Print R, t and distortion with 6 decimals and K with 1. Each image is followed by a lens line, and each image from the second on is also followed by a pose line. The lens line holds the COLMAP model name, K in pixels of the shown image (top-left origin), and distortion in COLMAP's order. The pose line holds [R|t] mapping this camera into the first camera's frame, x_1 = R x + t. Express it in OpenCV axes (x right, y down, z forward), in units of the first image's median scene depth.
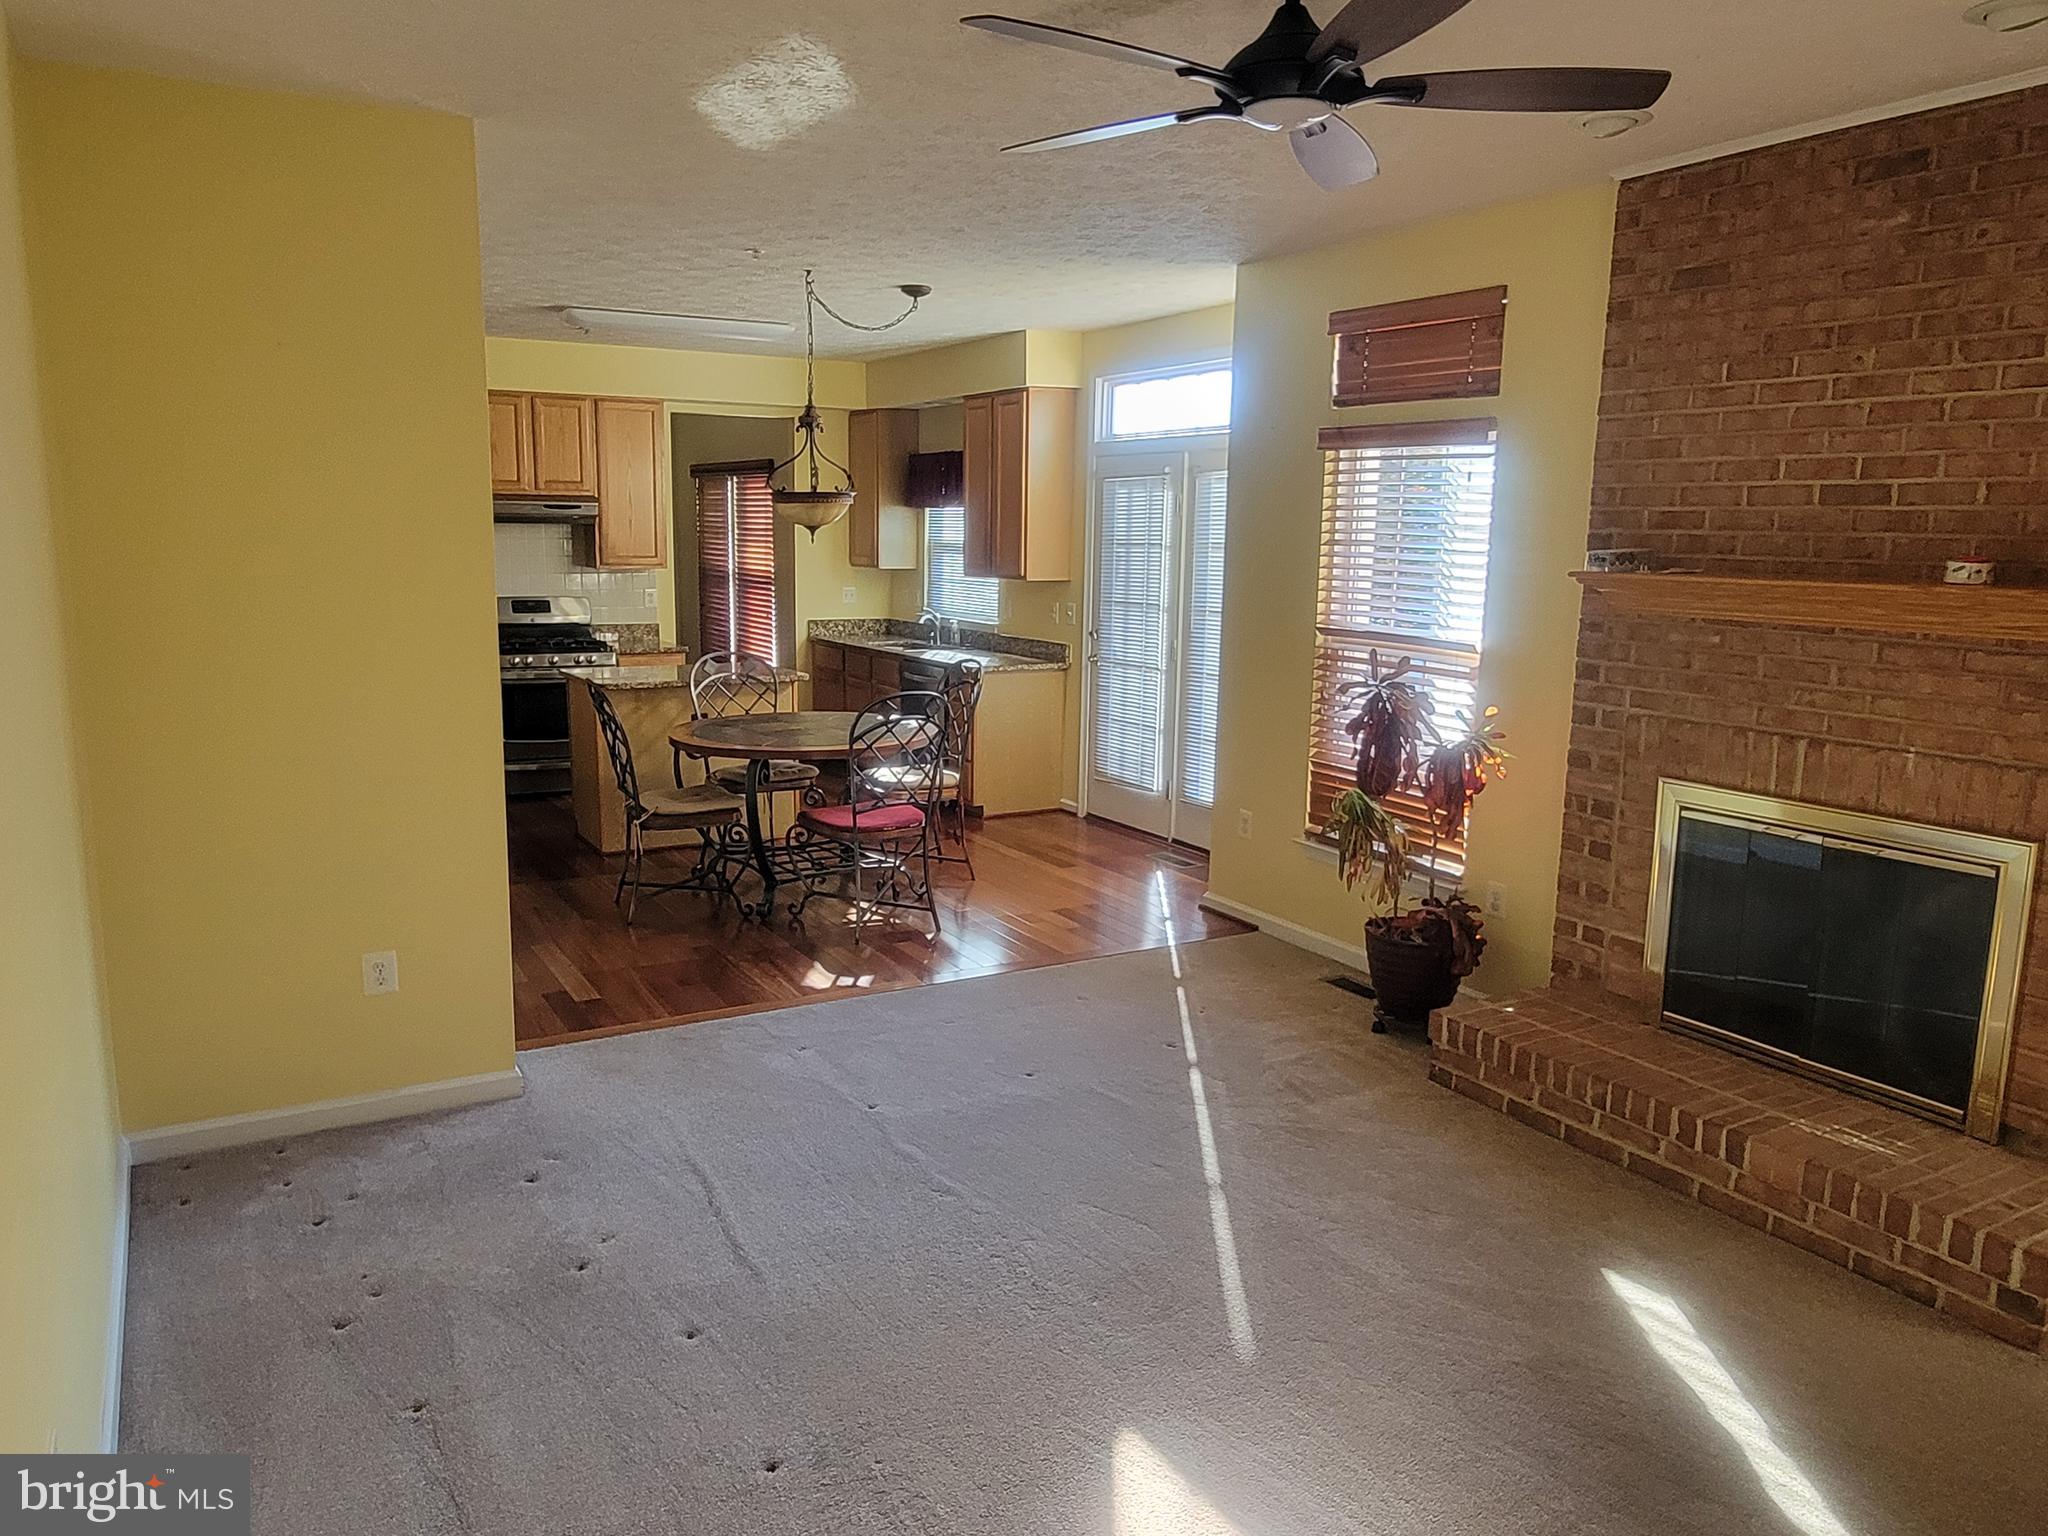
lens RADIAL K [[1389.0, 0, 998.9], [0, 1389.0, 771.2], [0, 0, 1]] dist [0.002150, 0.000186]
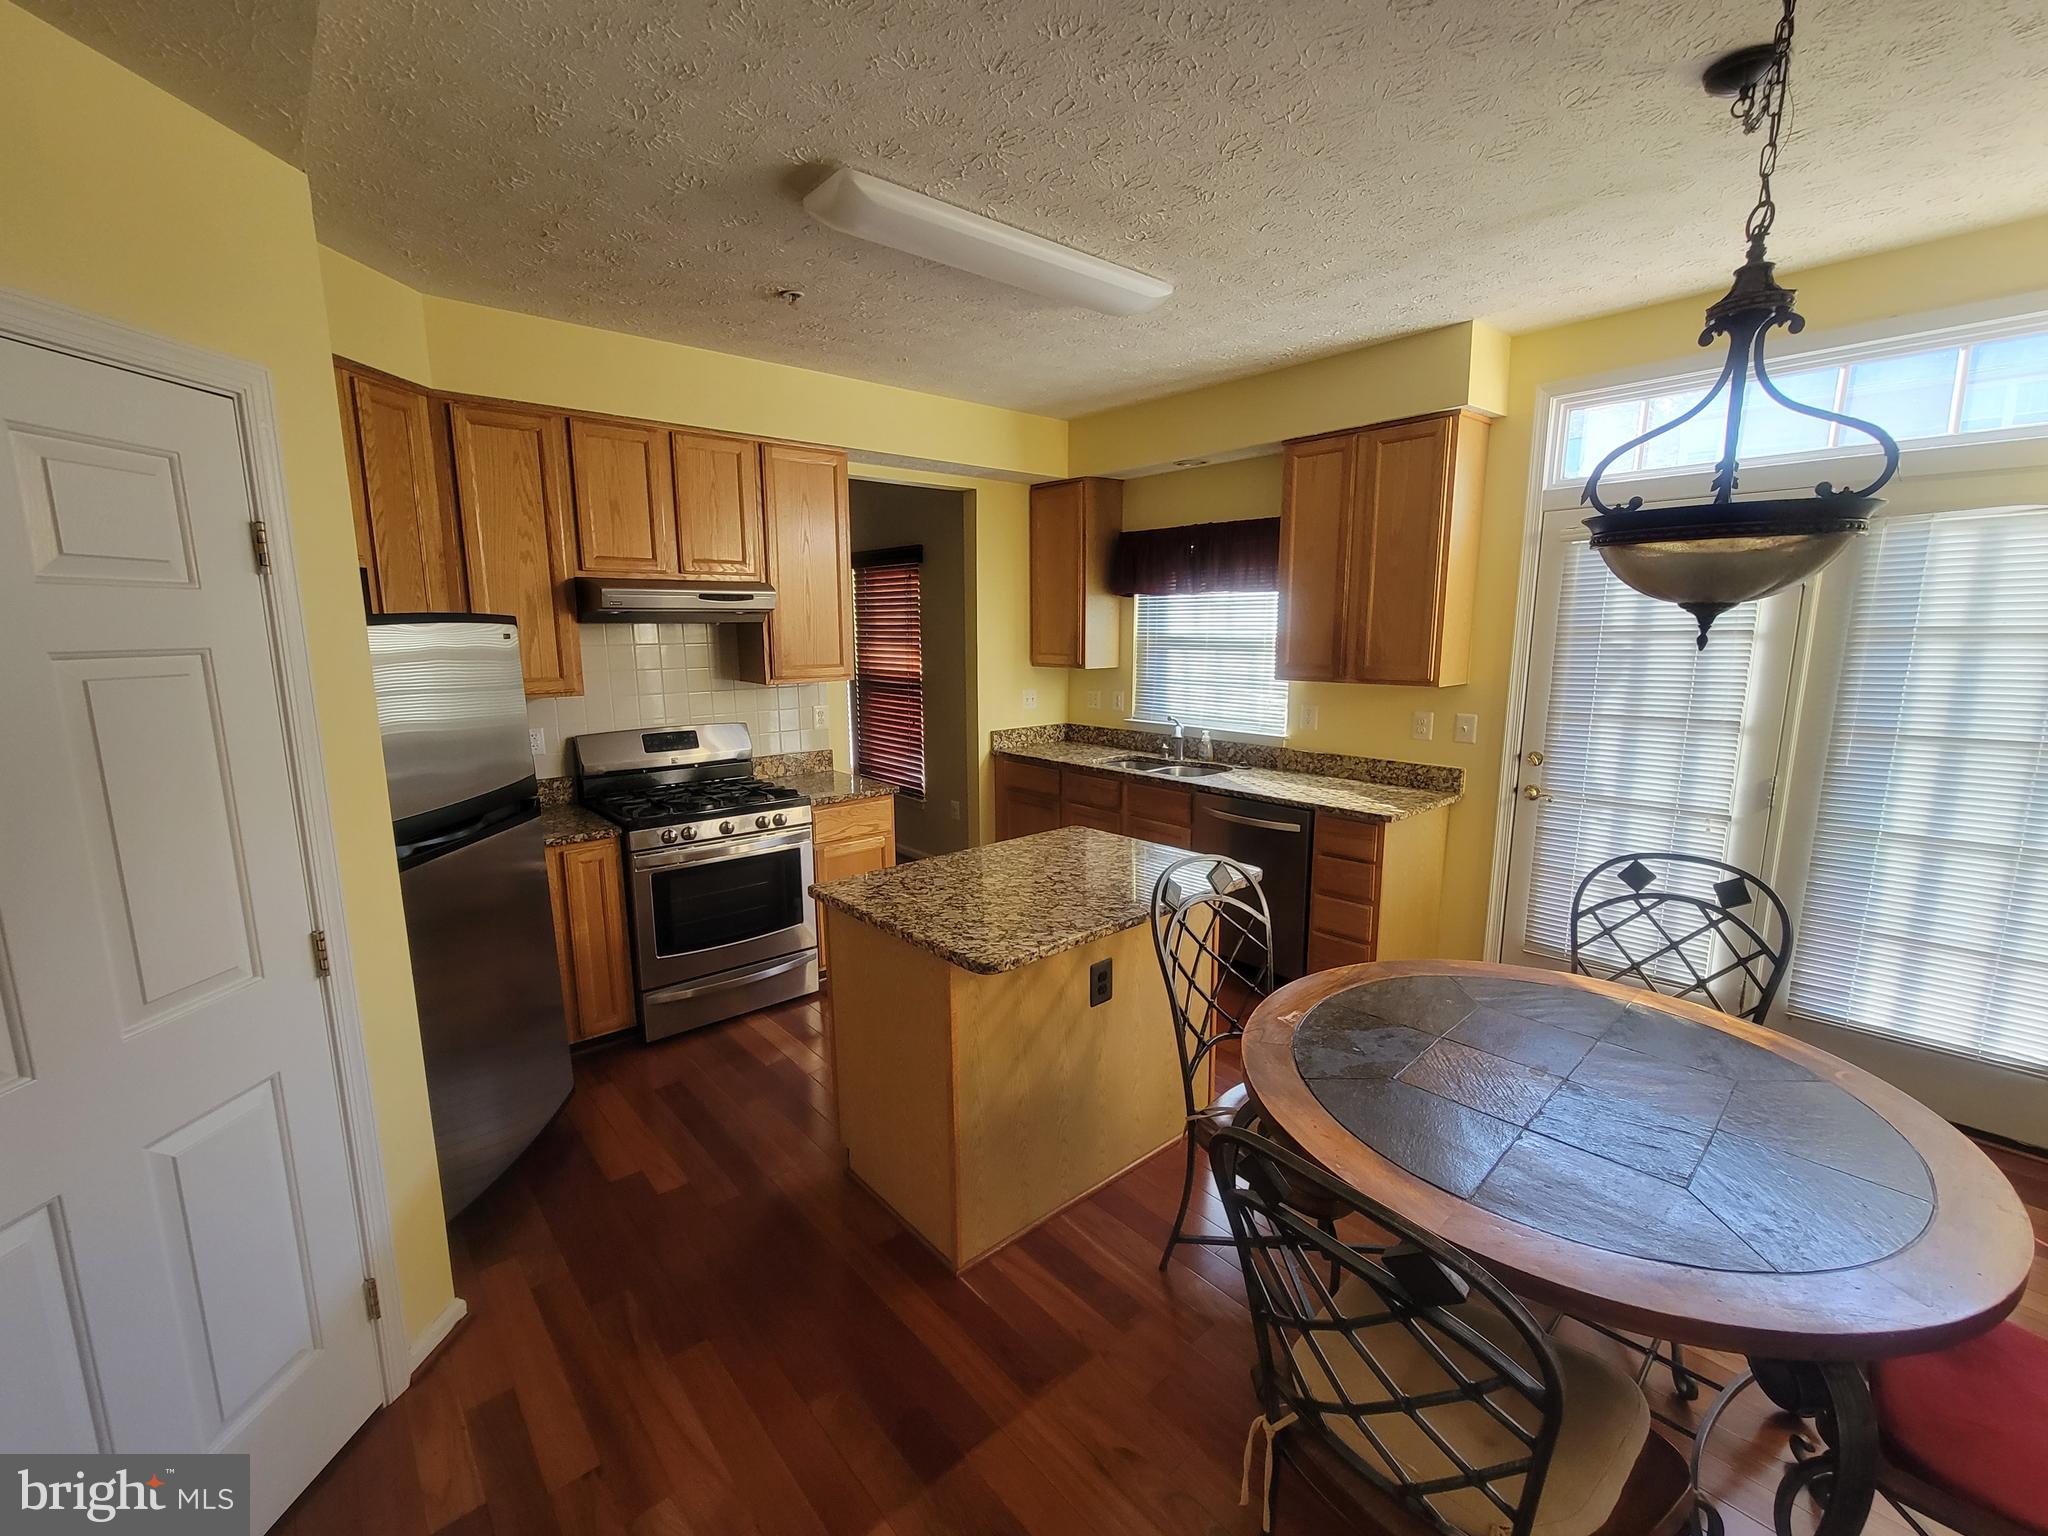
lens RADIAL K [[865.7, 0, 1024.0], [0, 865.7, 768.0], [0, 0, 1]] dist [-0.000522, -0.000077]
pose [[0.980891, -0.052648, 0.187299, -0.249573], [0.053897, 0.998545, -0.001577, -0.096955], [-0.186944, 0.011642, 0.982302, 0.549853]]
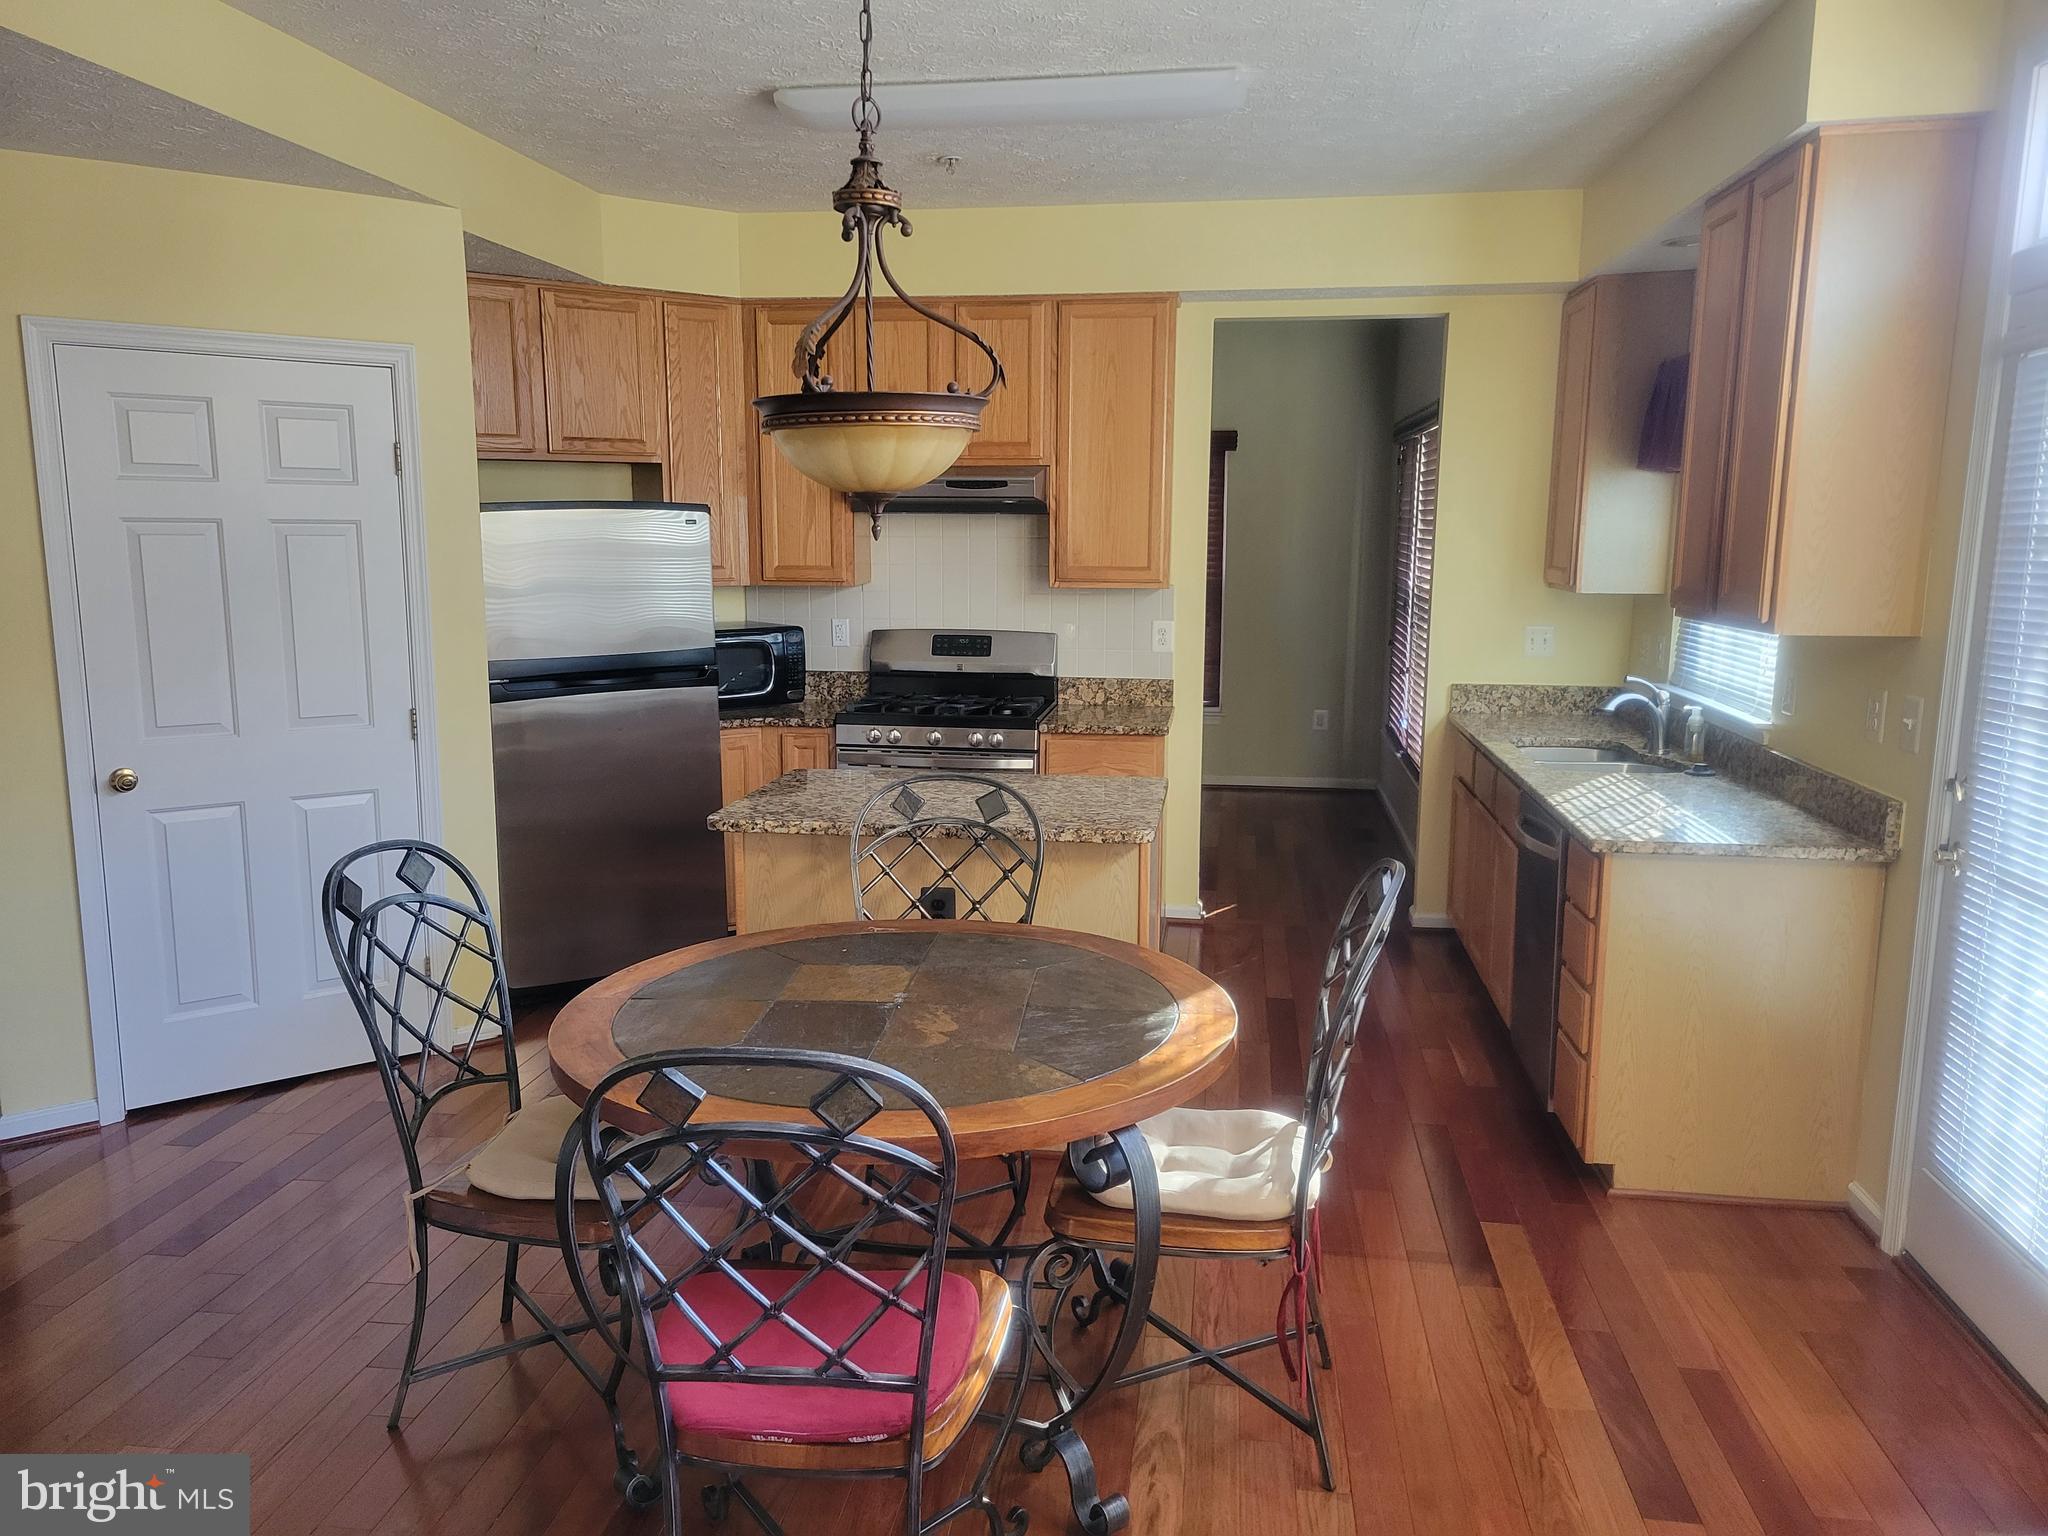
lens RADIAL K [[1525.5, 0, 1024.0], [0, 1525.5, 768.0], [0, 0, 1]] dist [0.012470, 0.004258]
pose [[0.798834, 0.082710, -0.595838, 0.101953], [-0.096311, 0.995310, 0.009040, -0.074204], [0.593792, 0.050164, 0.803054, 0.477159]]
